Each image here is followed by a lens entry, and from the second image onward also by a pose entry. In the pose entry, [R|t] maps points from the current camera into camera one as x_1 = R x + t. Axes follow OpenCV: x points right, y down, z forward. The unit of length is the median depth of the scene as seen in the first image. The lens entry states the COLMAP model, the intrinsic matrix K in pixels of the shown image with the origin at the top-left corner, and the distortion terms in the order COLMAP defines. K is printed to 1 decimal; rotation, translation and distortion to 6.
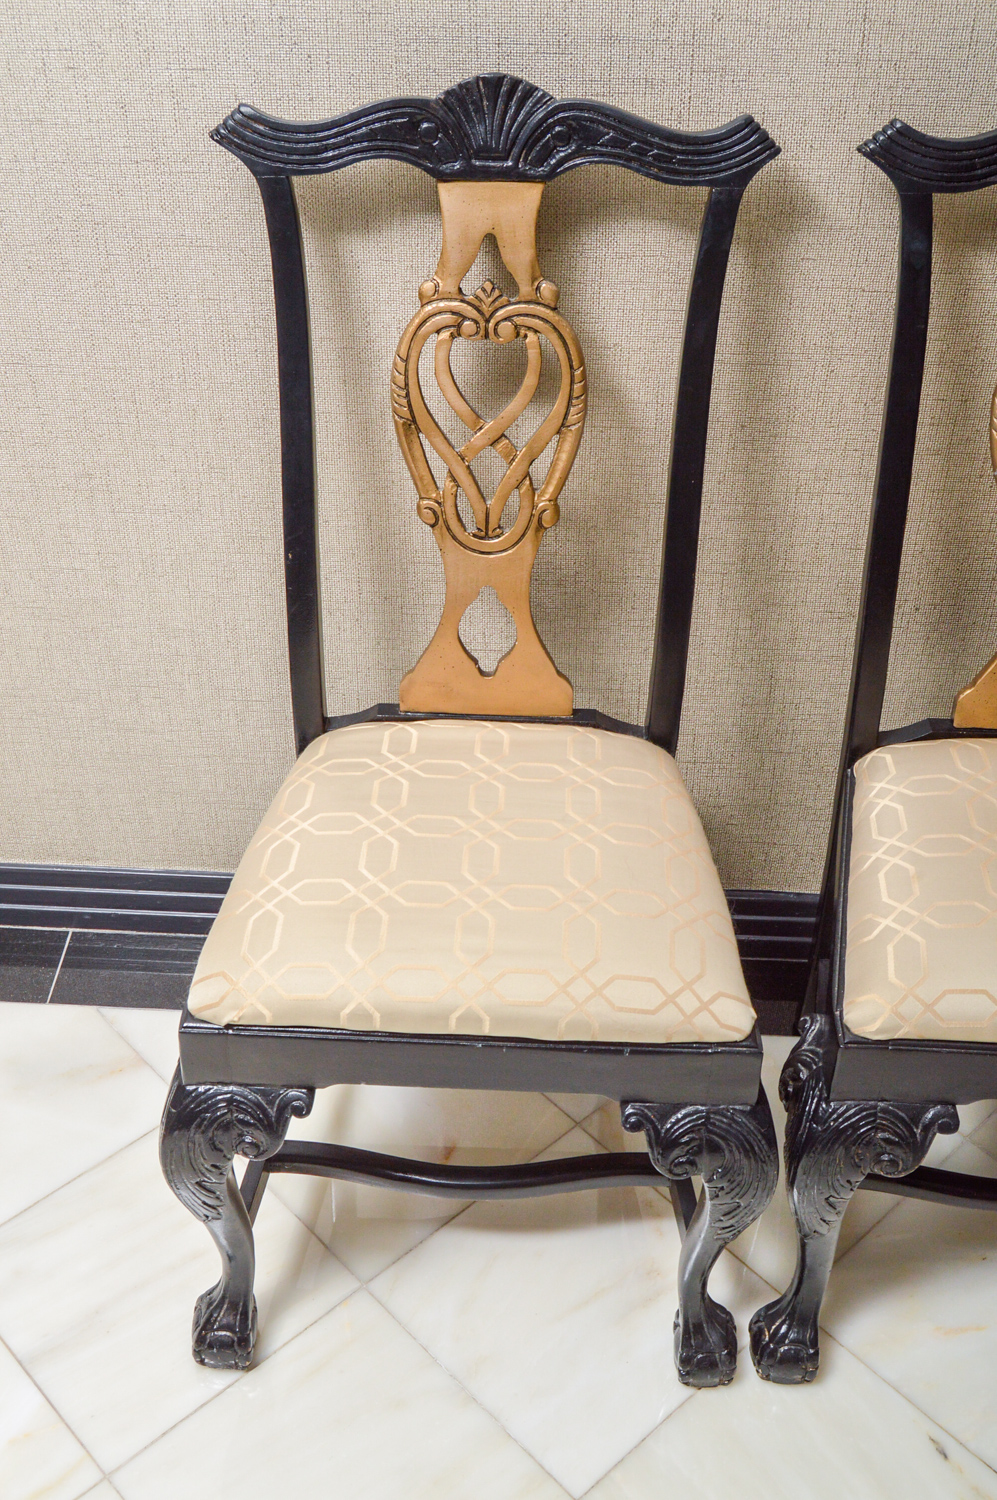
lens RADIAL K [[1670.6, 0, 498.5], [0, 1670.6, 750.0], [0, 0, 1]] dist [-0.080032, 0.033880]
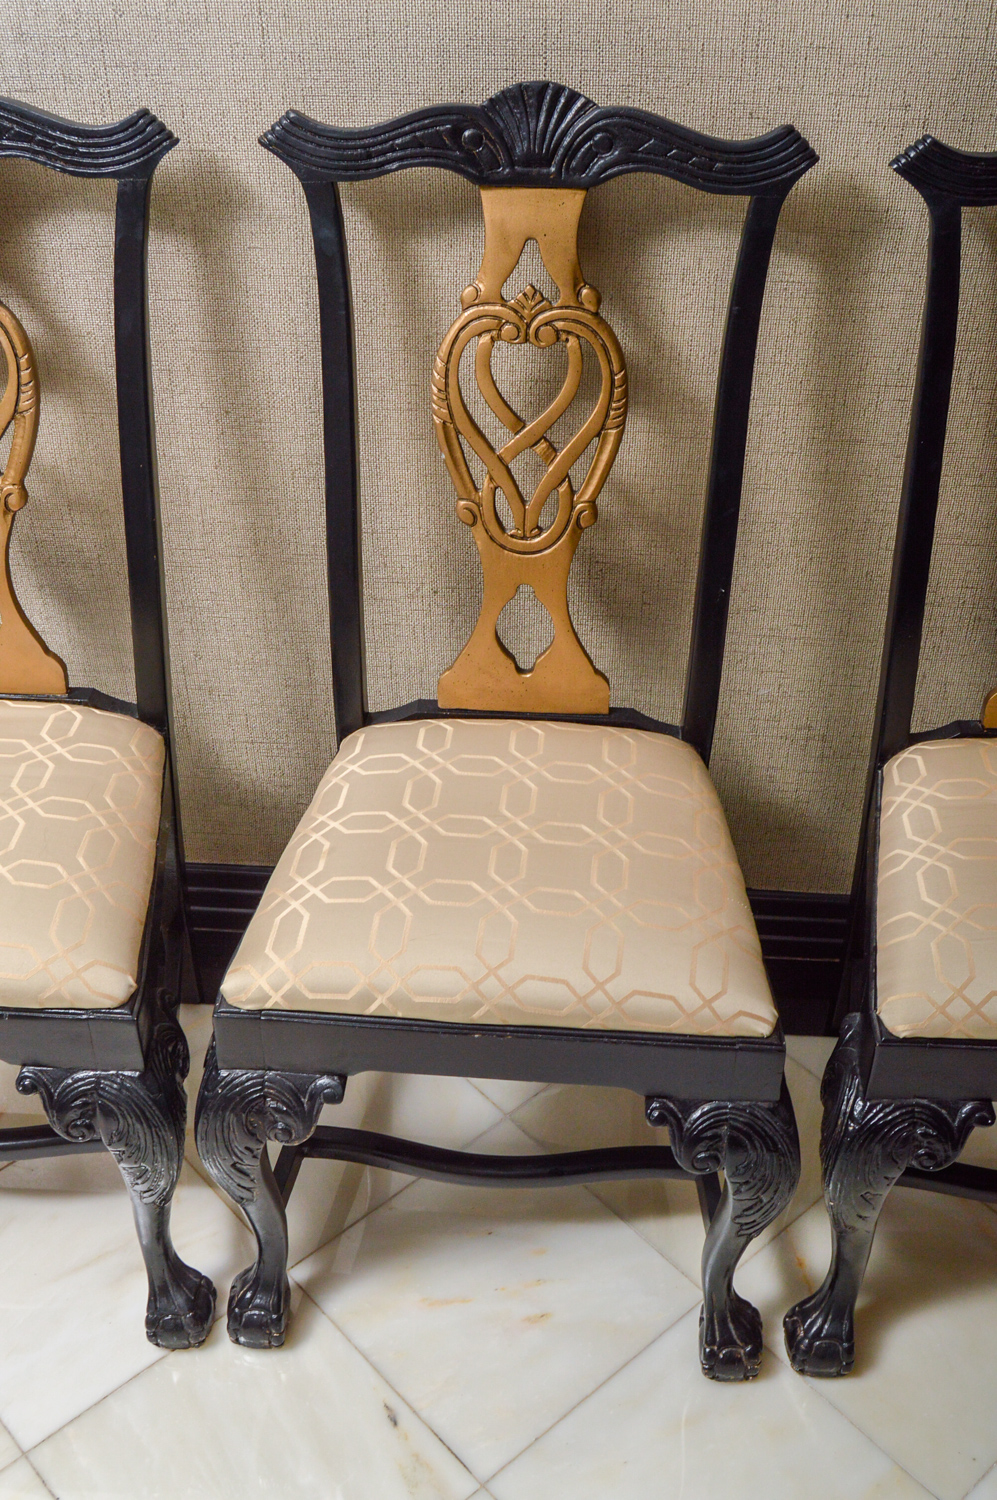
lens RADIAL K [[1670.6, 0, 498.5], [0, 1670.6, 750.0], [0, 0, 1]] dist [-0.080032, 0.033880]
pose [[0.999837, 0.008800, -0.015773, 0.378527], [-0.008726, 0.999951, 0.004747, 0.007790], [0.015814, -0.004609, 0.999864, -0.022998]]
